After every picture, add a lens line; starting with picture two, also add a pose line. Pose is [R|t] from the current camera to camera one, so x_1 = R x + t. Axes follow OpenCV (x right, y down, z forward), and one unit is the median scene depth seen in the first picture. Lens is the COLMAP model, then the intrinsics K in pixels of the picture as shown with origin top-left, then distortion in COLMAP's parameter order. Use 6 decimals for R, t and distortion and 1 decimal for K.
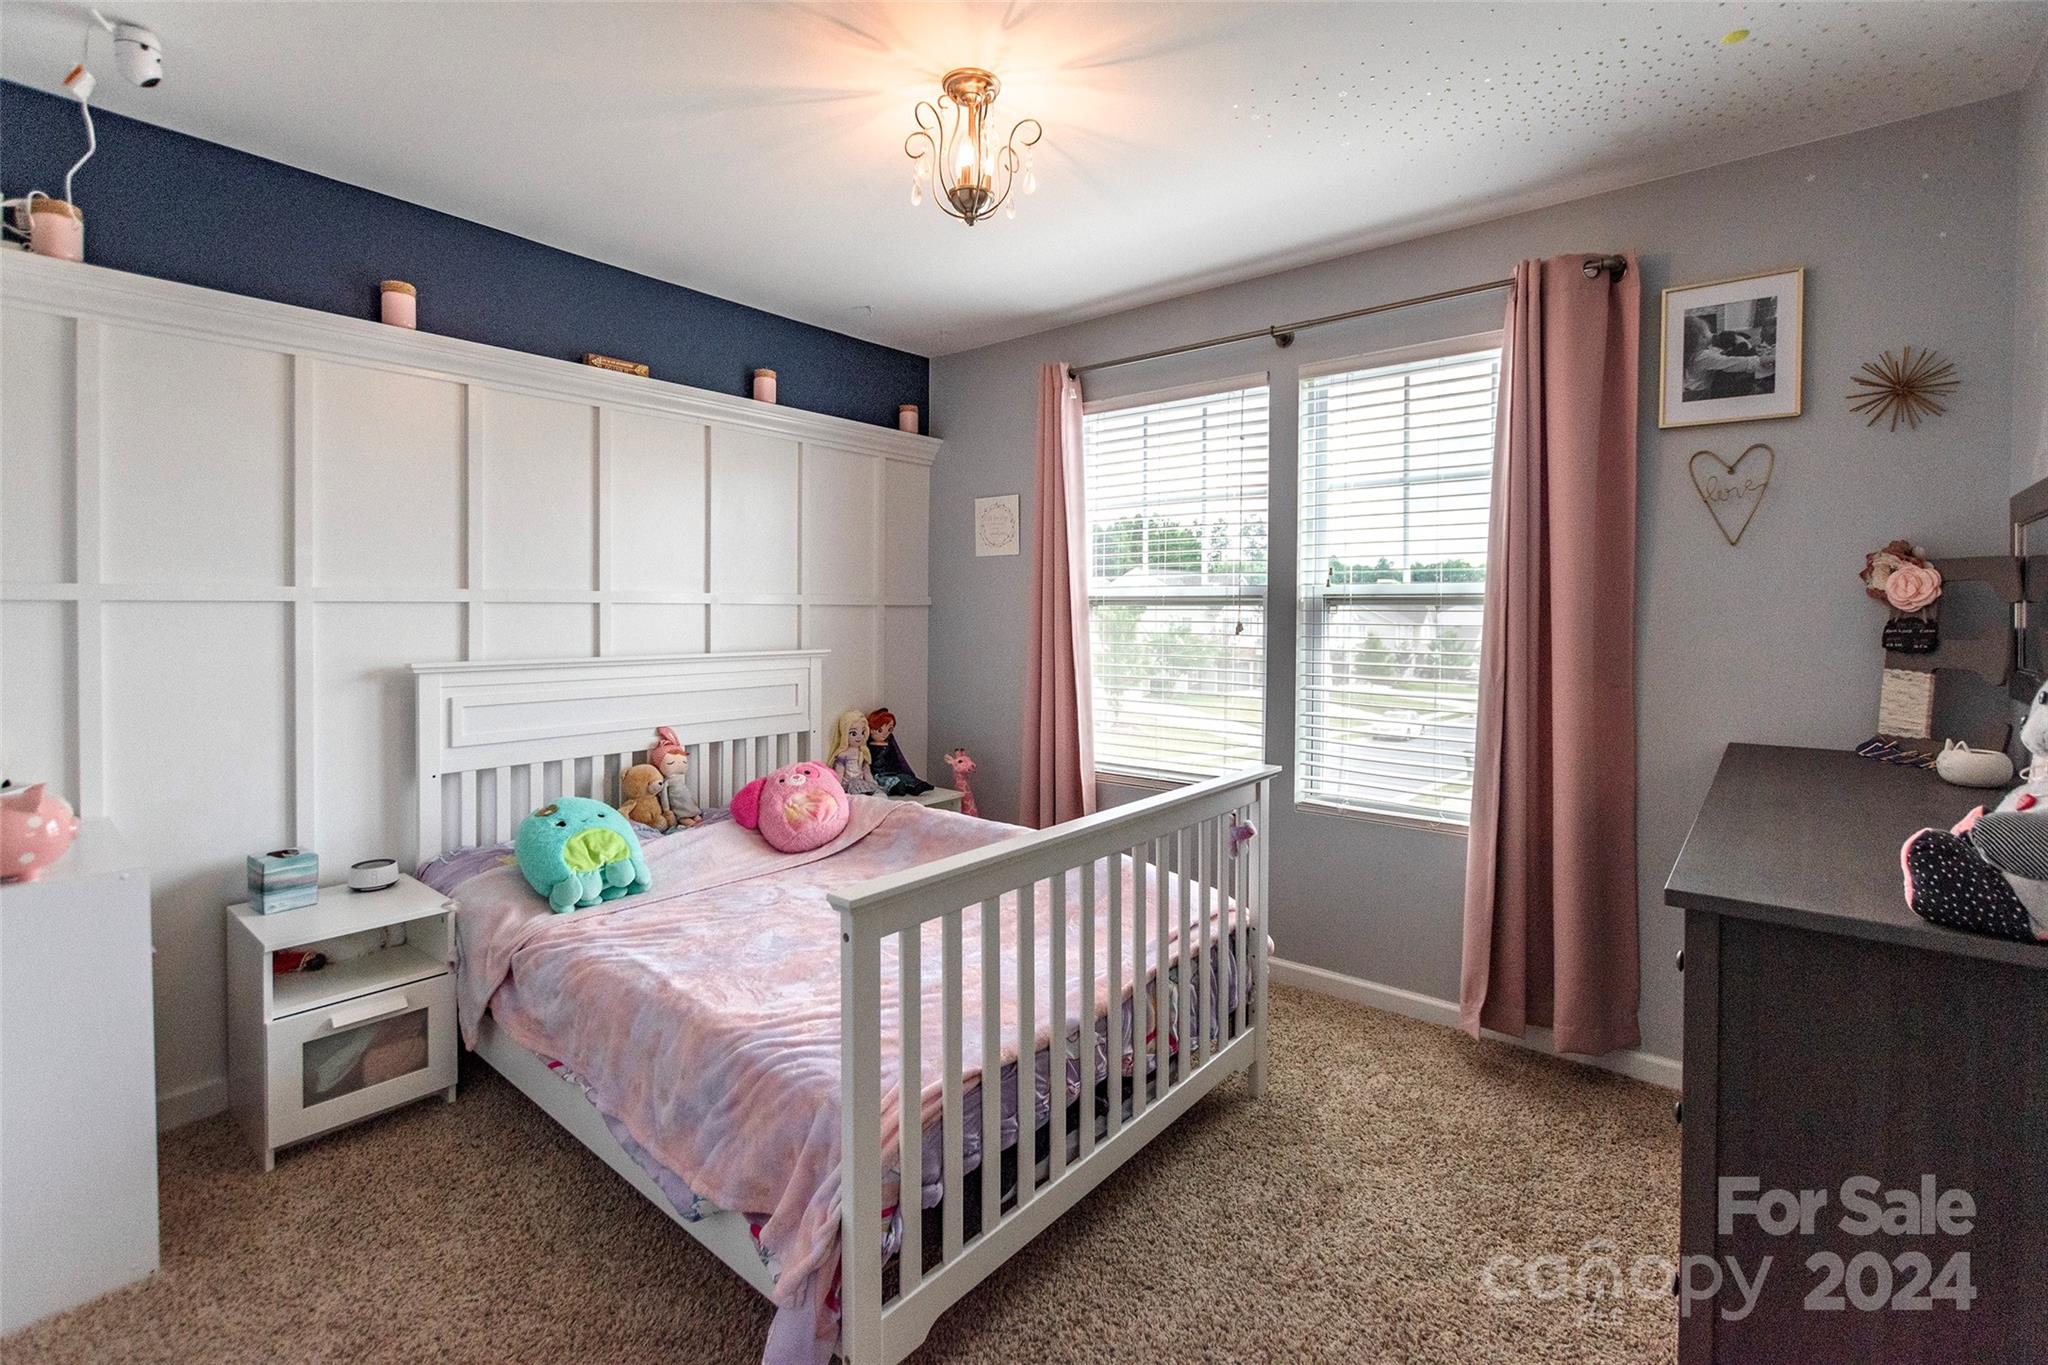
lens RADIAL K [[888.7, 0, 1013.6], [0, 888.7, 625.4], [0, 0, 1]] dist [-0.004447, -0.000442]
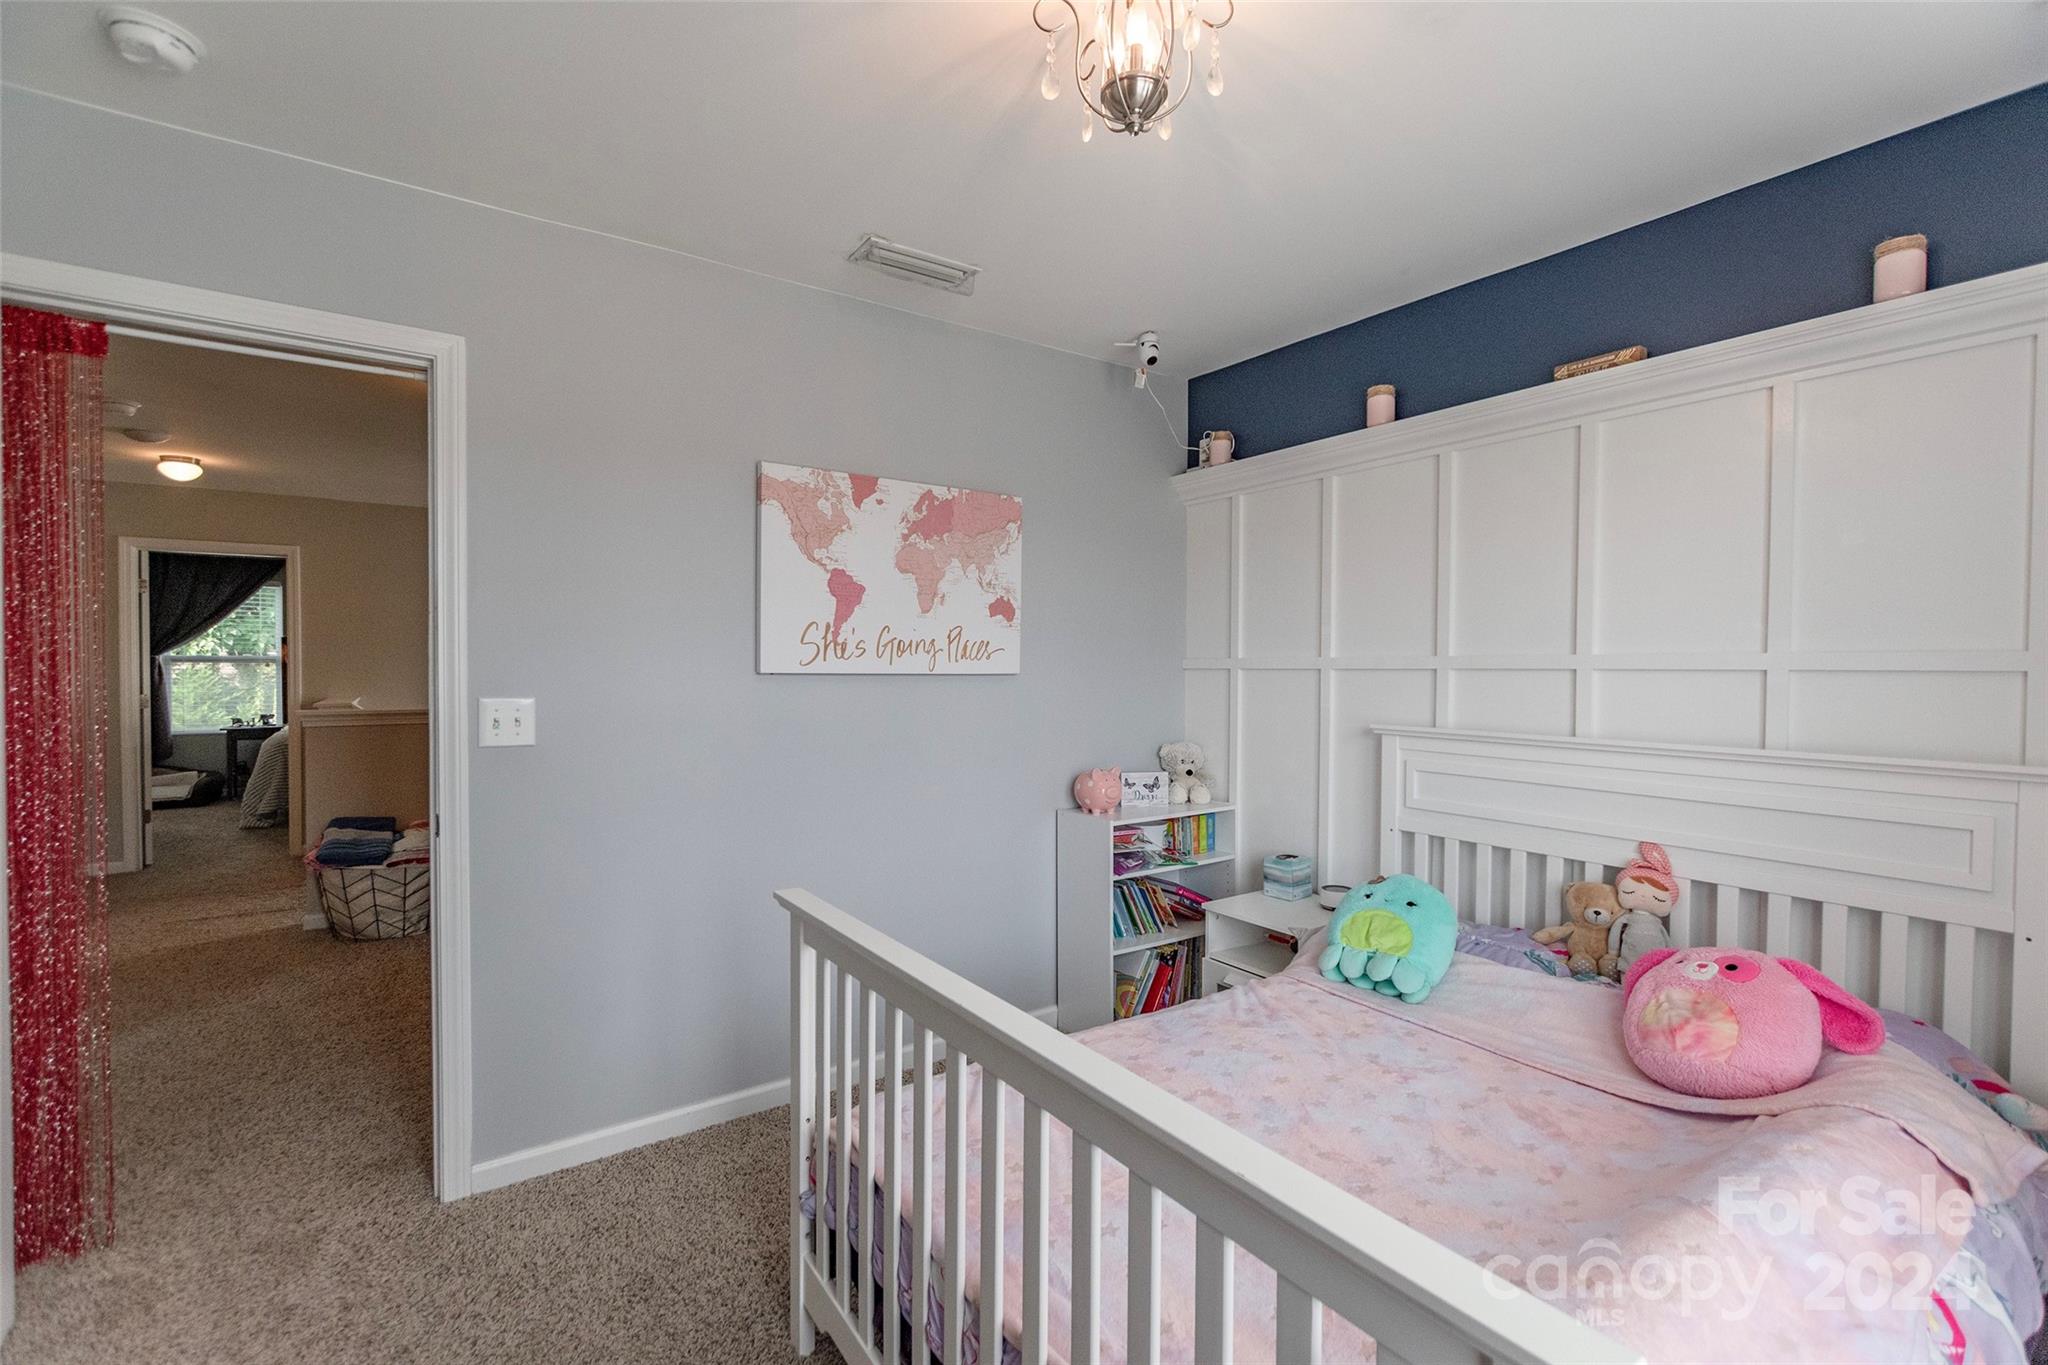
lens RADIAL K [[888.7, 0, 1017.4], [0, 888.7, 683.4], [0, 0, 1]] dist [-0.004447, -0.000442]
pose [[-0.243756, 0.012235, -0.969760, 0.524271], [-0.022364, 0.999584, 0.018232, -0.019374], [0.969579, 0.026132, -0.243381, 0.848116]]
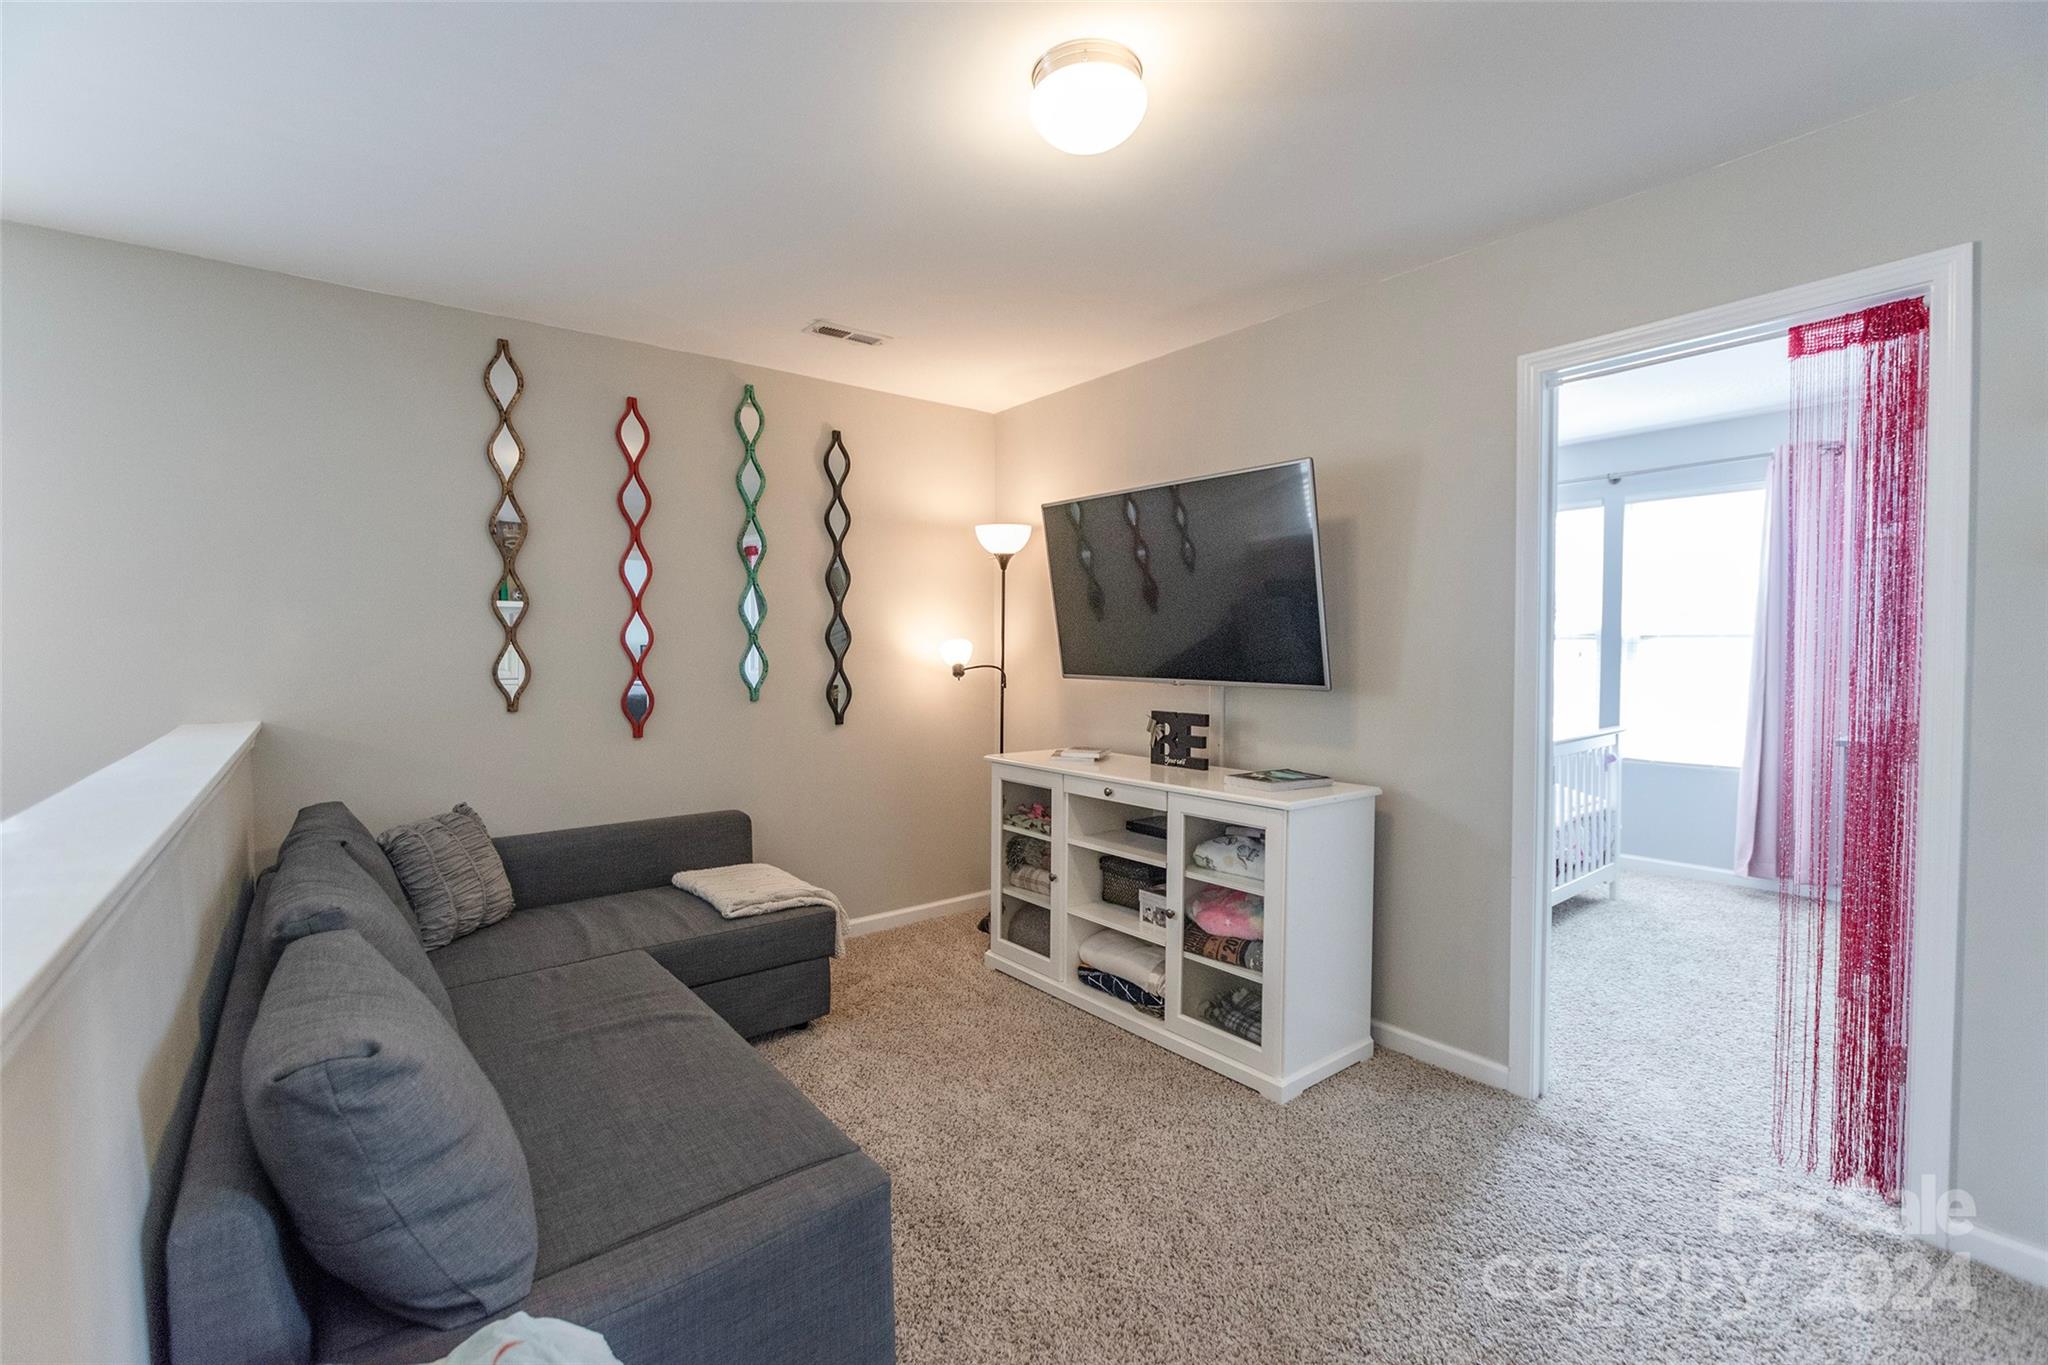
lens RADIAL K [[888.7, 0, 1018.0], [0, 888.7, 665.5], [0, 0, 1]] dist [-0.004447, -0.000442]
pose [[0.980242, 0.007230, -0.197669, -0.254674], [-0.006198, 0.999964, 0.005837, 0.010269], [0.197704, -0.004497, 0.980251, -0.467131]]
